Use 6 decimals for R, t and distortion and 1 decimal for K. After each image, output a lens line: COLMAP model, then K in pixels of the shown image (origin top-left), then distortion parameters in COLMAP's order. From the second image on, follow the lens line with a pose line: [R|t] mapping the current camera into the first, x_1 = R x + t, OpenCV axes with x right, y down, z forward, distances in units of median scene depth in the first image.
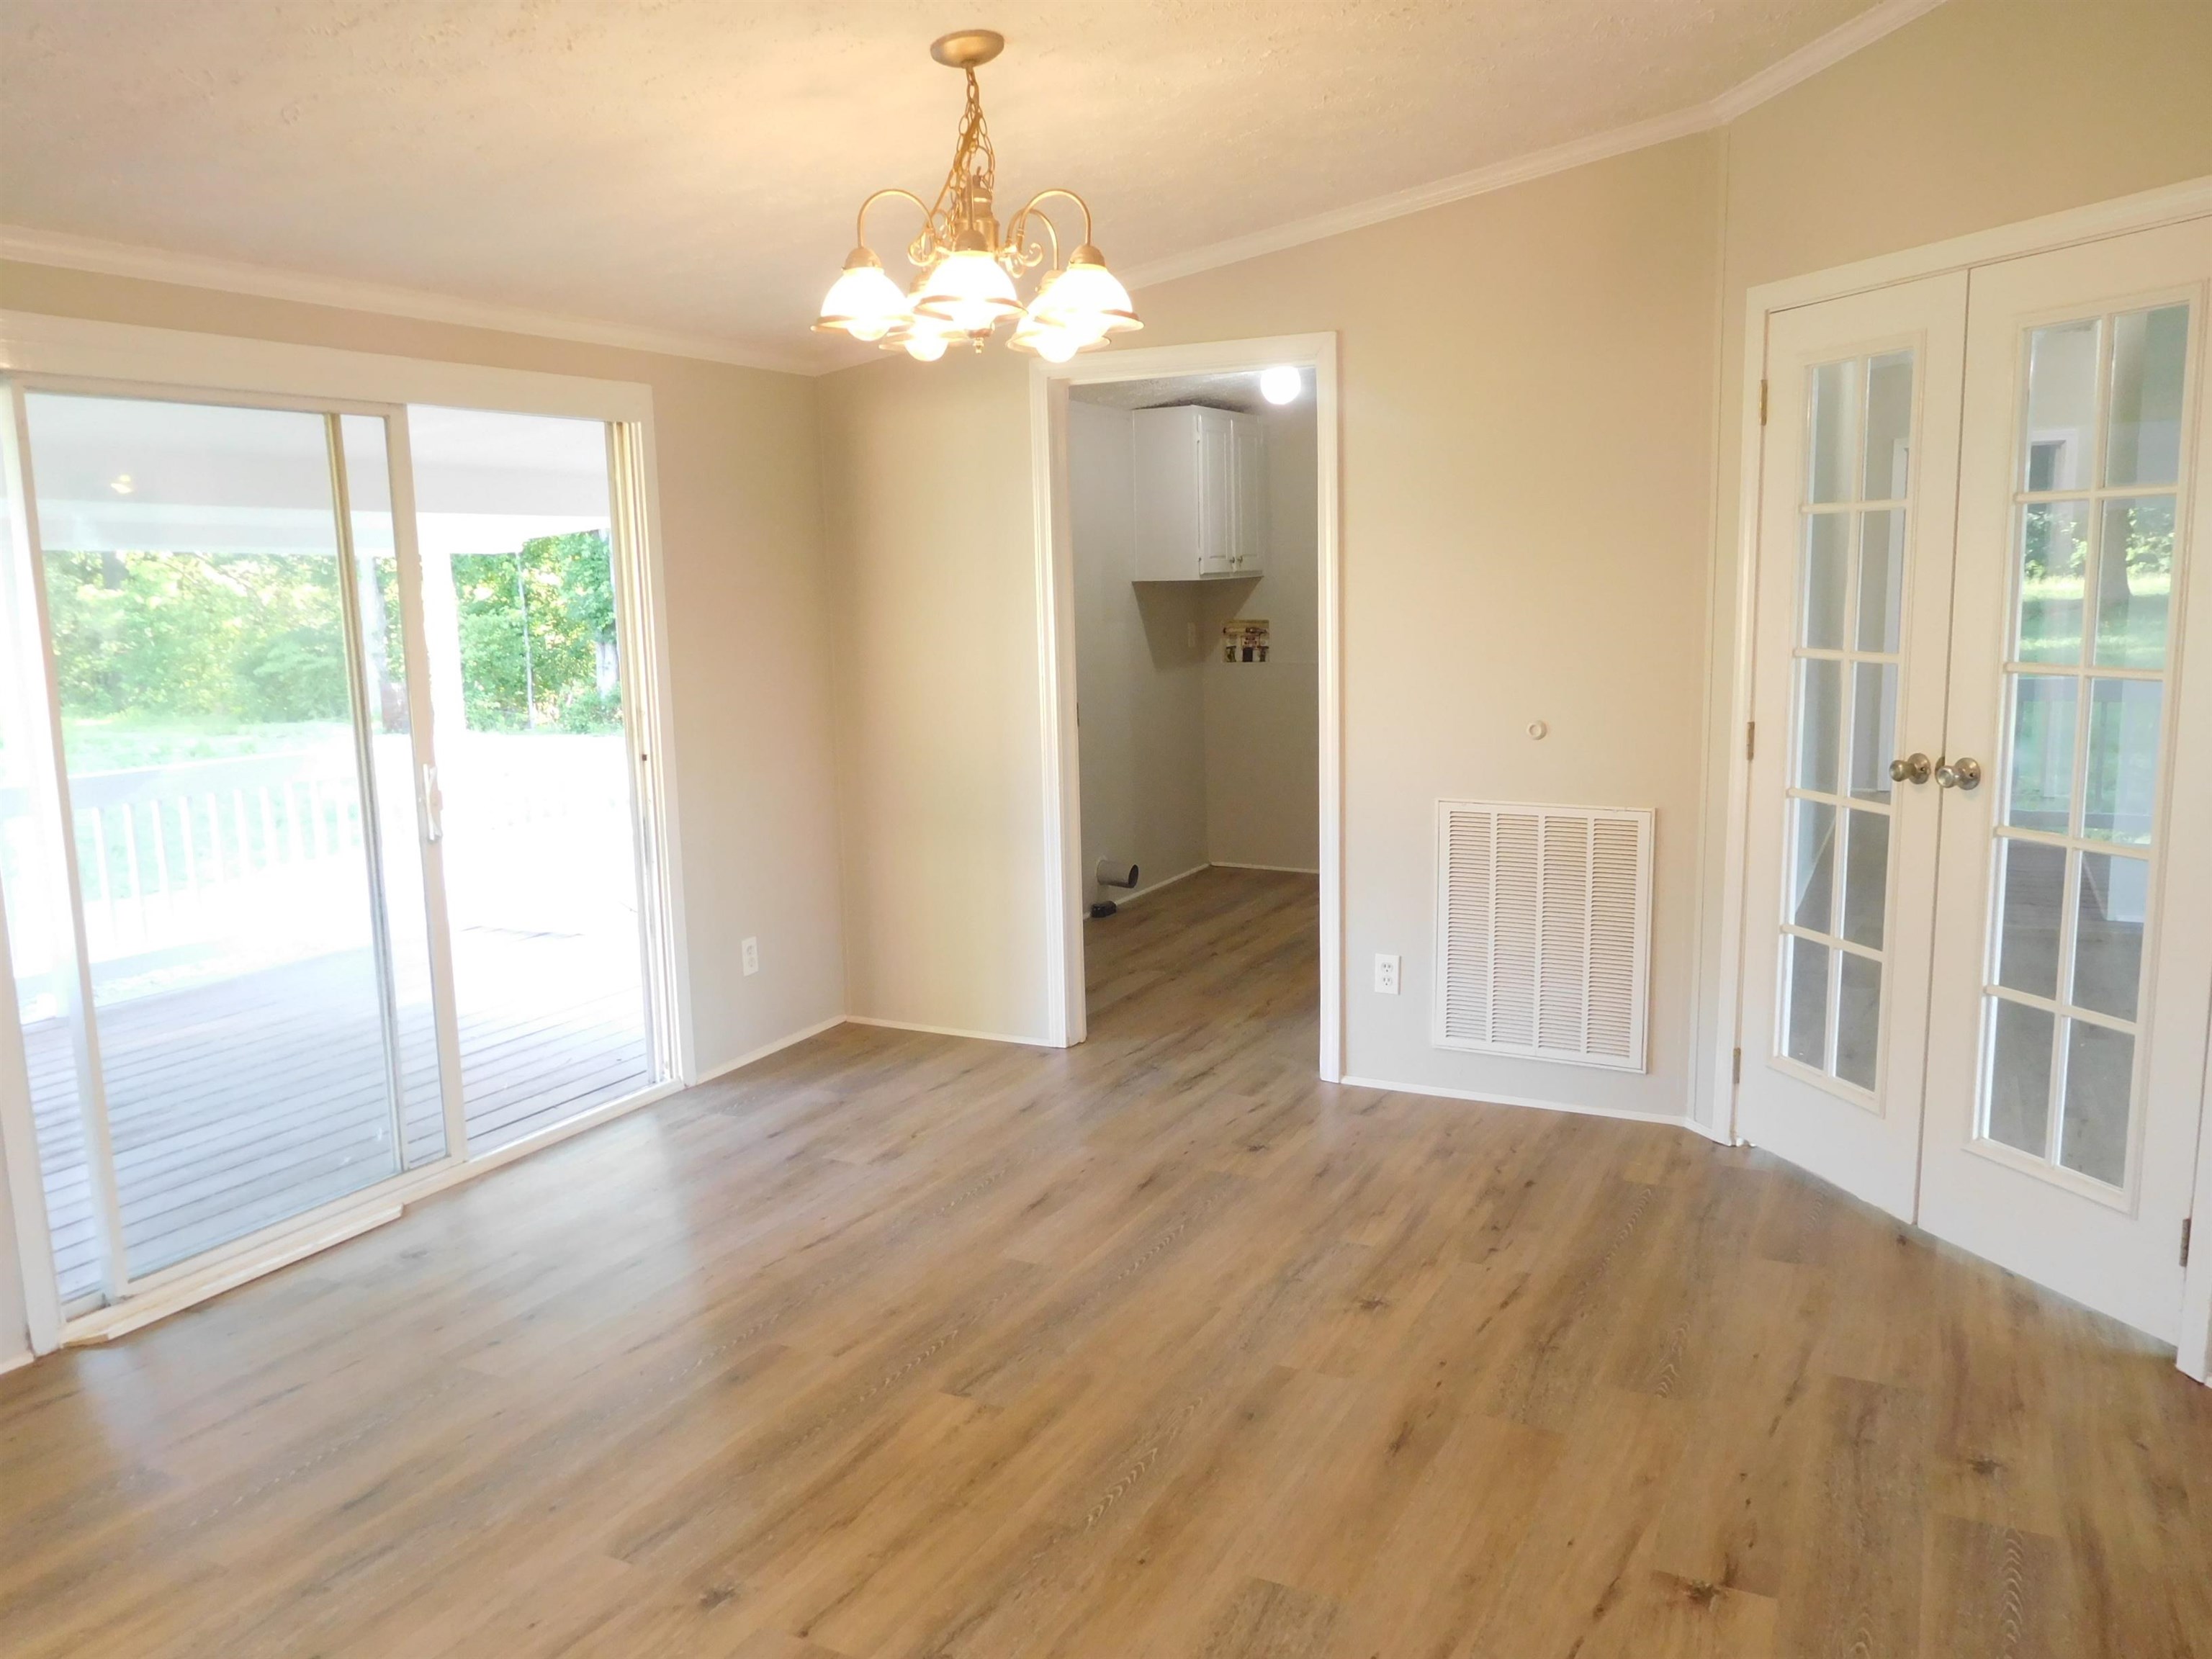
lens RADIAL K [[1641.3, 0, 1120.9], [0, 1641.3, 827.2], [0, 0, 1]] dist [-0.008428, 0.011708]
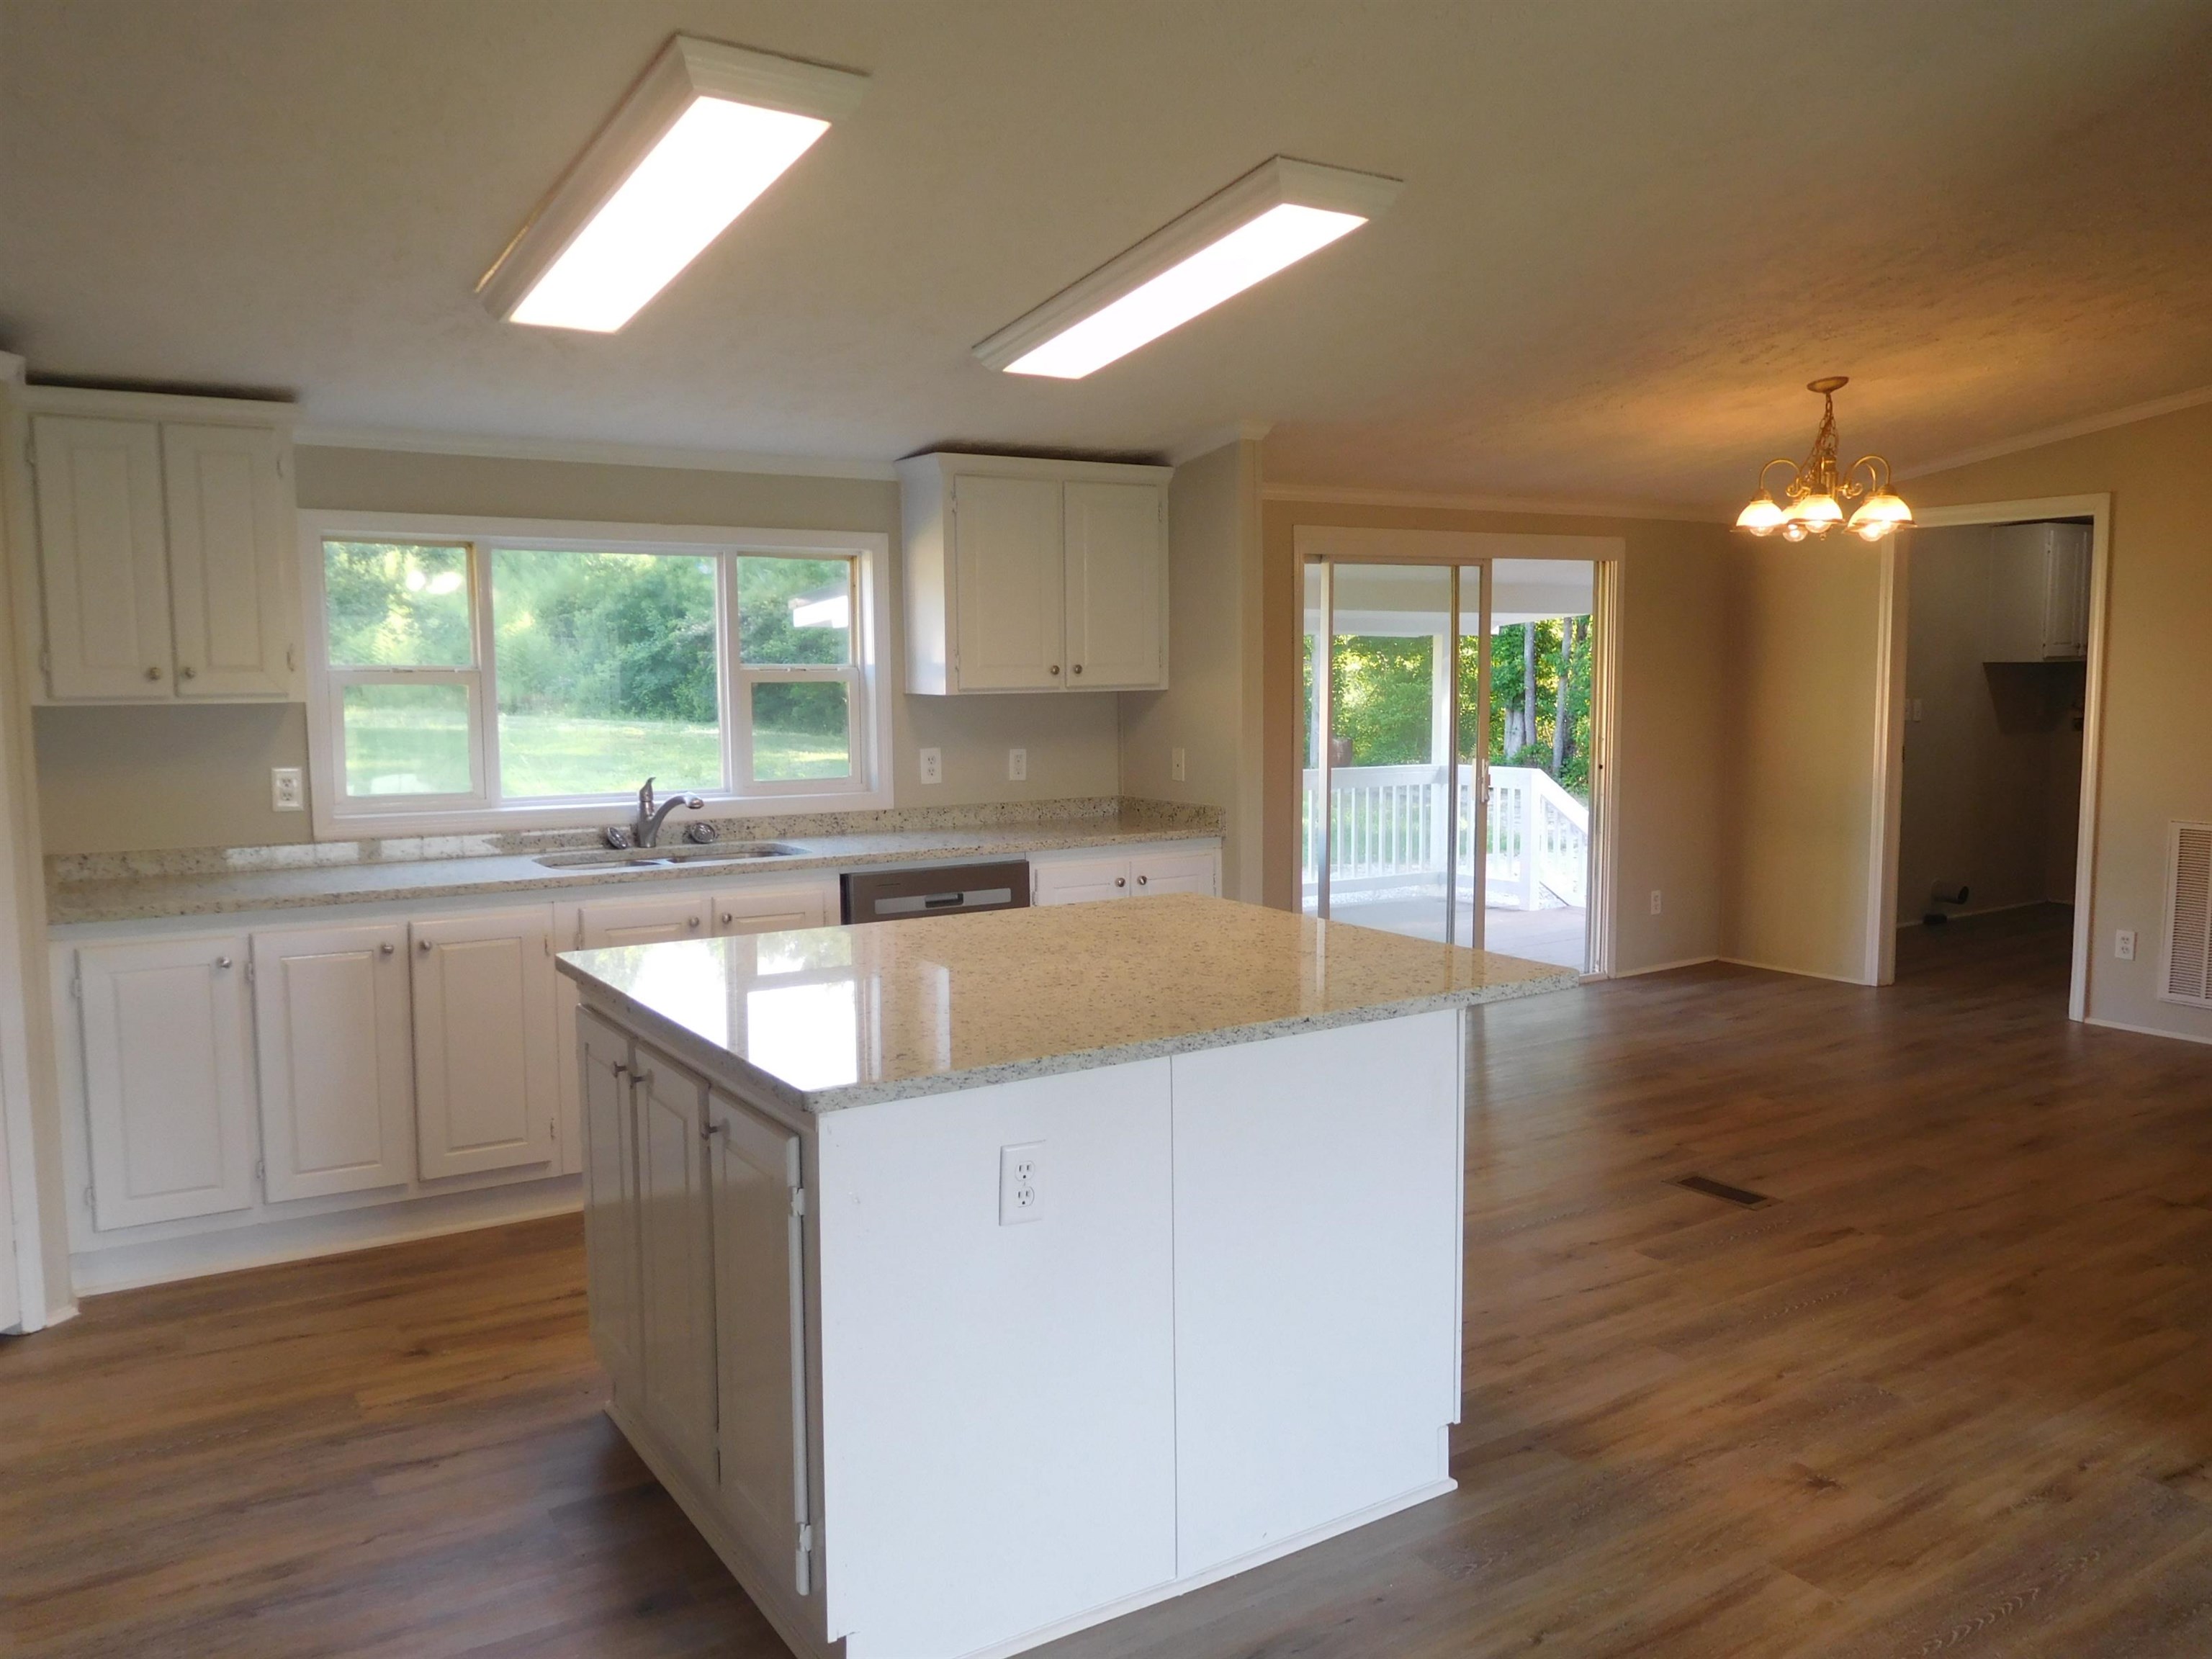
lens RADIAL K [[1641.3, 0, 1120.9], [0, 1641.3, 827.2], [0, 0, 1]] dist [-0.008428, 0.011708]
pose [[0.863454, 0.066862, -0.499977, 0.115040], [-0.089102, 0.995807, -0.020710, 0.094911], [0.496496, 0.062431, 0.865791, -0.641937]]
